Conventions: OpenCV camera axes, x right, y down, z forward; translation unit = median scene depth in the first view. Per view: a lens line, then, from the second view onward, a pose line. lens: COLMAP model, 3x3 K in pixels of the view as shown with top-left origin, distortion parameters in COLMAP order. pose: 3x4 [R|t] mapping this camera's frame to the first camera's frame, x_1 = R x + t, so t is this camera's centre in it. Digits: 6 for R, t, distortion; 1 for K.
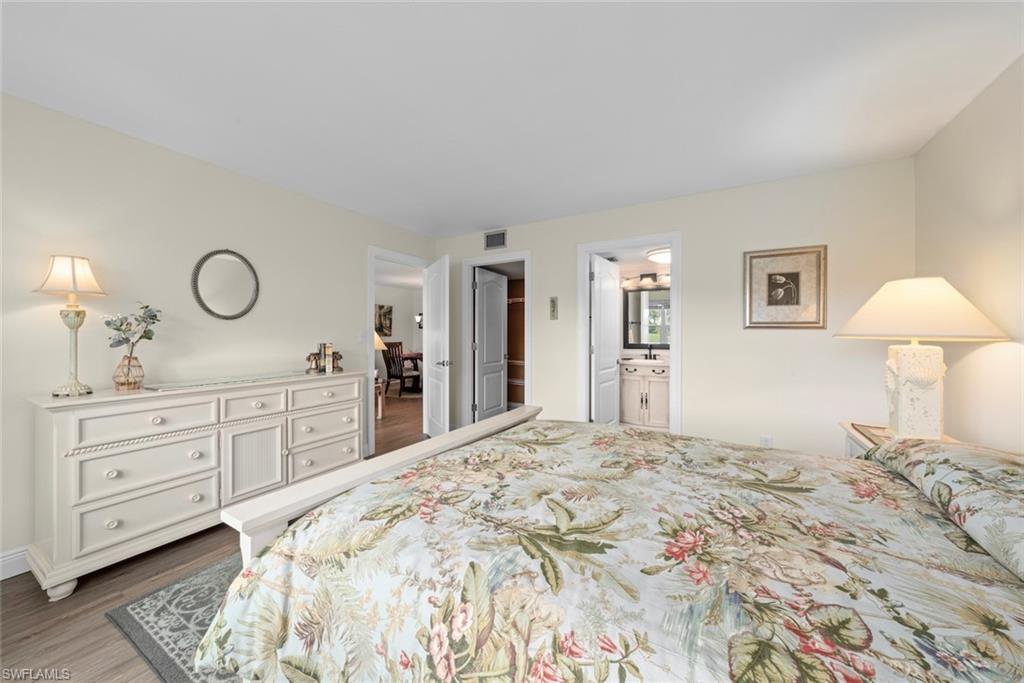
lens RADIAL K [[361.3, 0, 516.1], [0, 361.3, 335.4], [0, 0, 1]] dist [-0.000004, 0.001186]
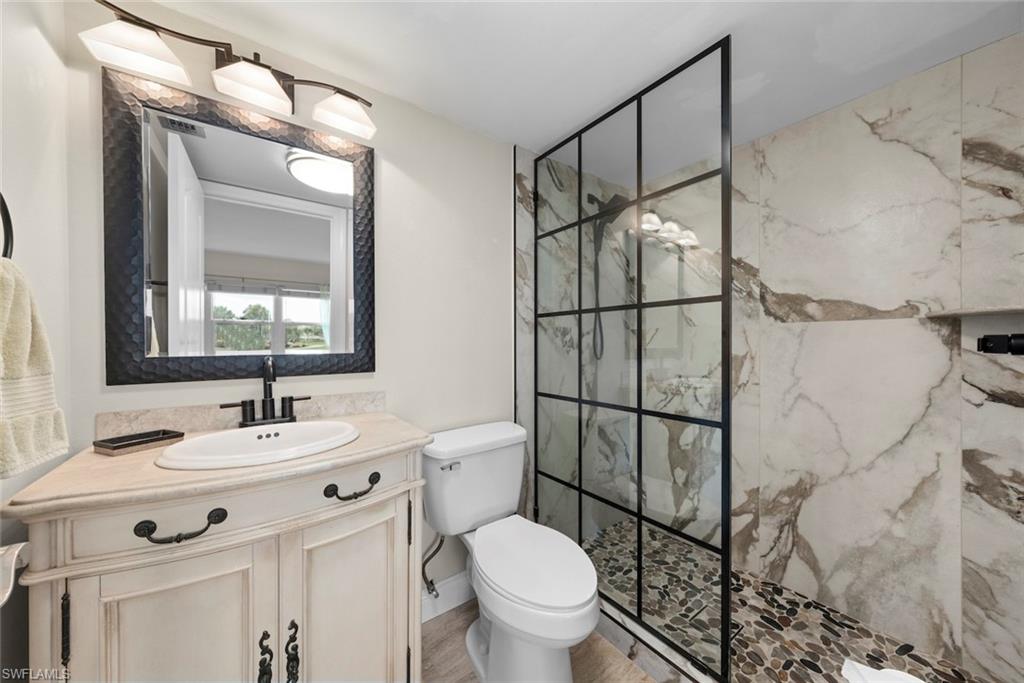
lens RADIAL K [[361.3, 0, 514.2], [0, 361.3, 341.9], [0, 0, 1]] dist [-0.000004, 0.001186]
pose [[0.386925, -0.000863, 0.922111, 0.378225], [0.002957, 0.999996, -0.000305, 0.025934], [-0.922107, 0.002844, 0.386926, 1.332719]]
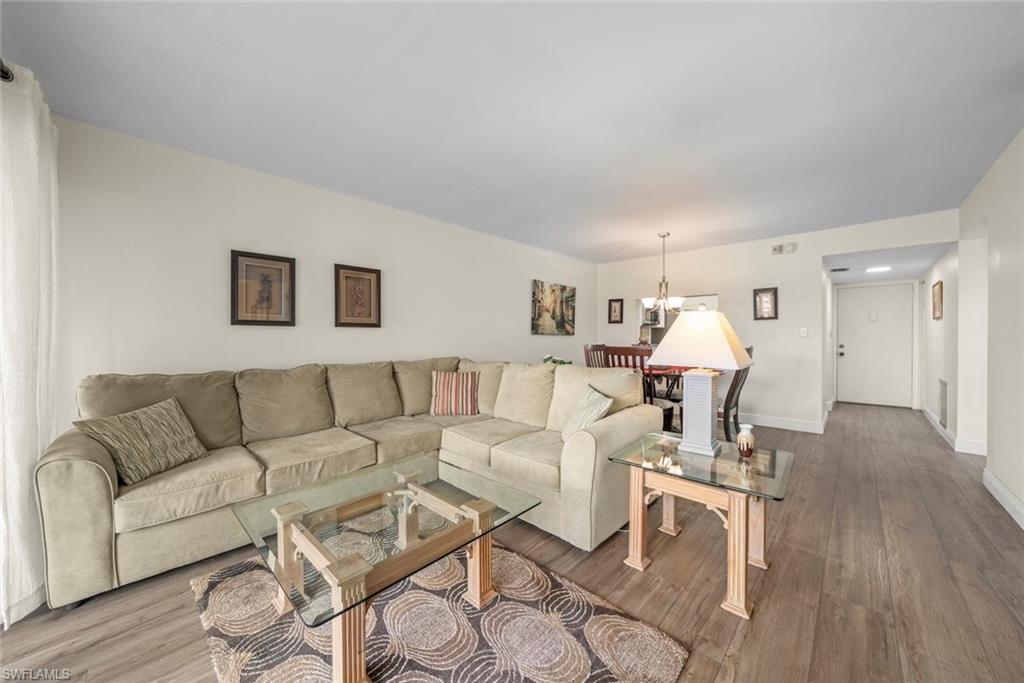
lens RADIAL K [[361.3, 0, 508.0], [0, 361.3, 341.1], [0, 0, 1]] dist [-0.000004, 0.001186]
pose [[0.971742, -0.002159, -0.236036, -1.078008], [0.003804, 0.999972, 0.006515, 0.026363], [0.236015, -0.007229, 0.971722, 1.258118]]
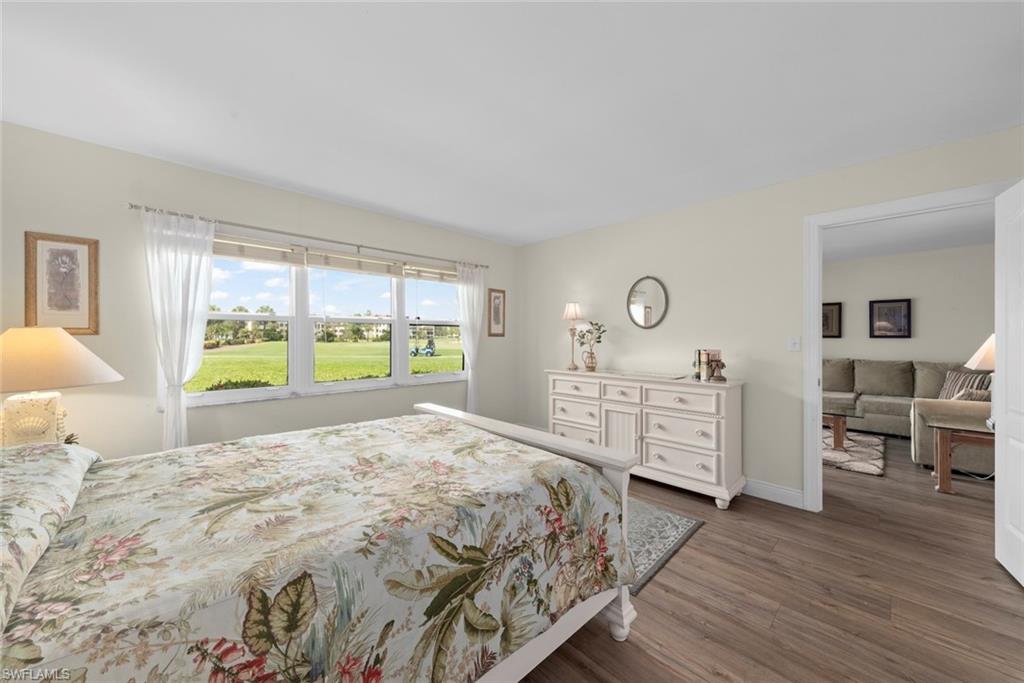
lens RADIAL K [[361.3, 0, 501.7], [0, 361.3, 337.4], [0, 0, 1]] dist [-0.000004, 0.001186]
pose [[-0.283308, -0.001815, -0.959027, 0.646198], [-0.003182, 0.999994, -0.000952, -0.010276], [0.959024, 0.002782, -0.283312, 0.872979]]
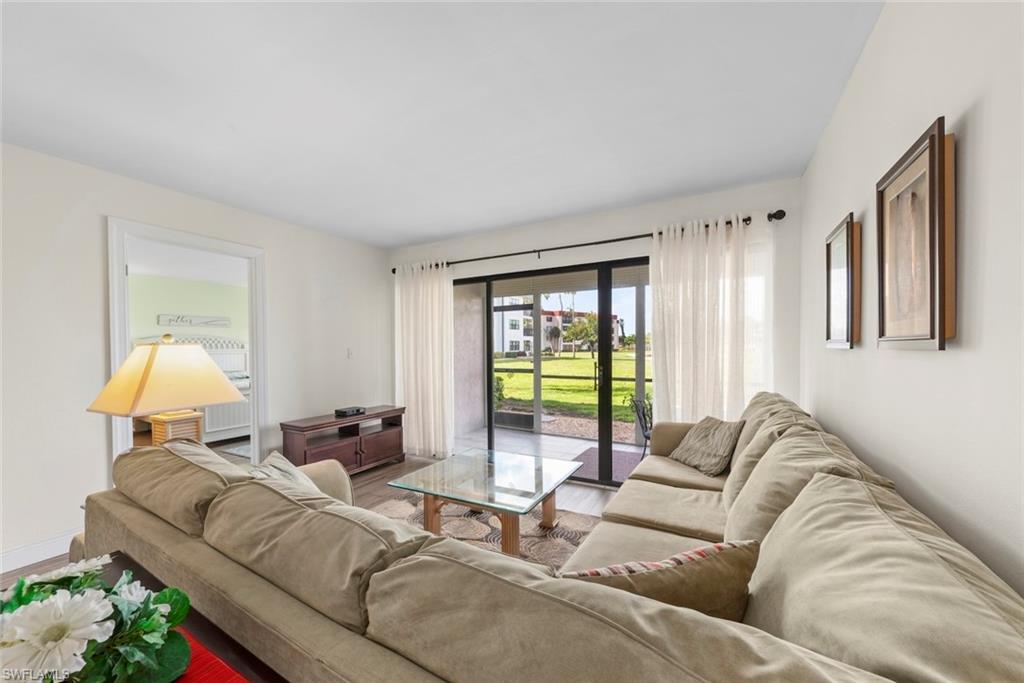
lens RADIAL K [[380.8, 0, 516.0], [0, 380.8, 349.5], [0, 0, 1]] dist [-0.016296, -0.000001]
pose [[-0.999013, 0.002750, -0.044323, -1.441005], [0.002334, 0.999953, 0.009437, -0.019167], [0.044346, 0.009324, -0.998973, 2.769514]]
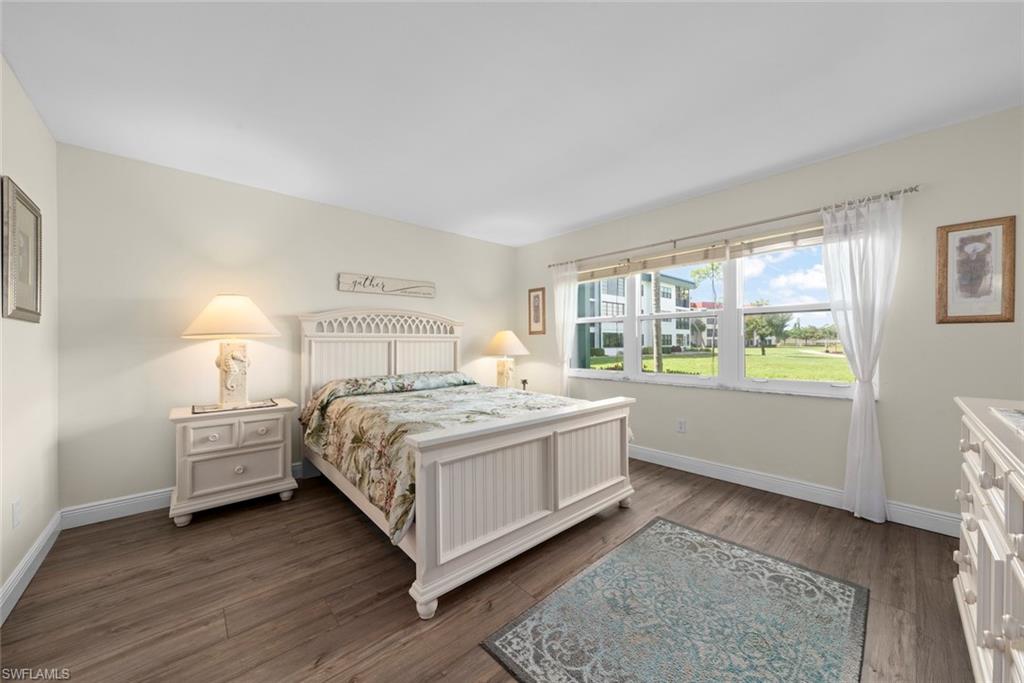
lens RADIAL K [[361.3, 0, 511.8], [0, 361.3, 341.8], [0, 0, 1]] dist [-0.000004, 0.001186]
pose [[-0.953693, -0.001184, 0.300779, -0.270650], [-0.000230, 0.999995, 0.003208, 0.017885], [-0.300782, 0.002990, -0.953688, 1.409422]]
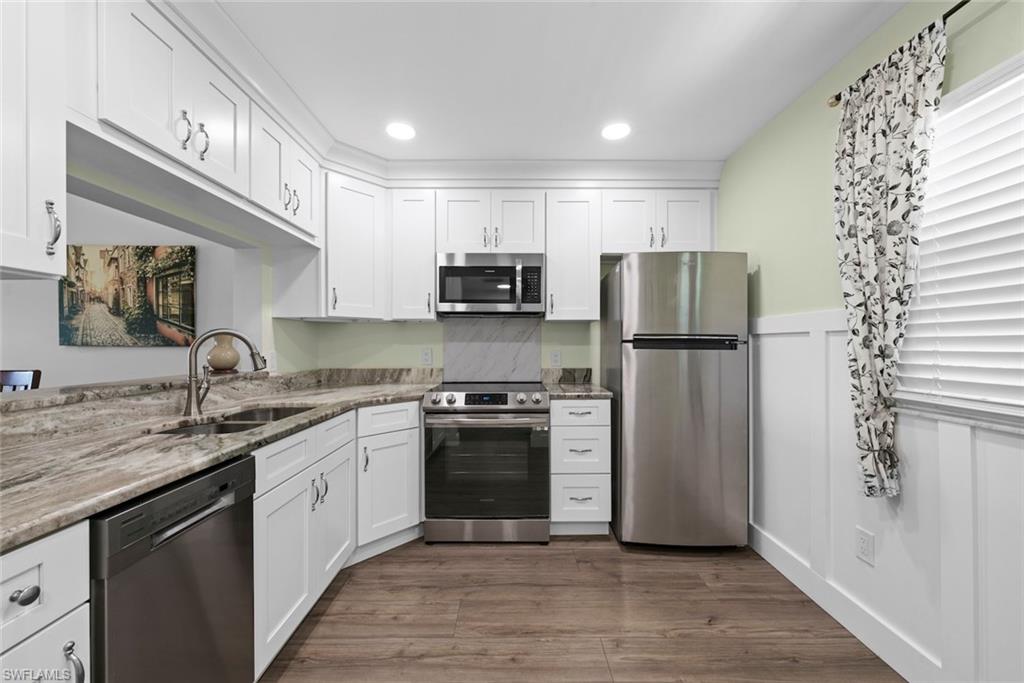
lens RADIAL K [[392.4, 0, 512.7], [0, 392.4, 341.5], [0, 0, 1]] dist [0.007148, -0.001535]
pose [[0.519748, -0.014794, -0.854191, 0.254486], [0.003857, 0.999881, -0.014970, 0.013358], [0.854311, 0.004486, 0.519743, 3.691213]]
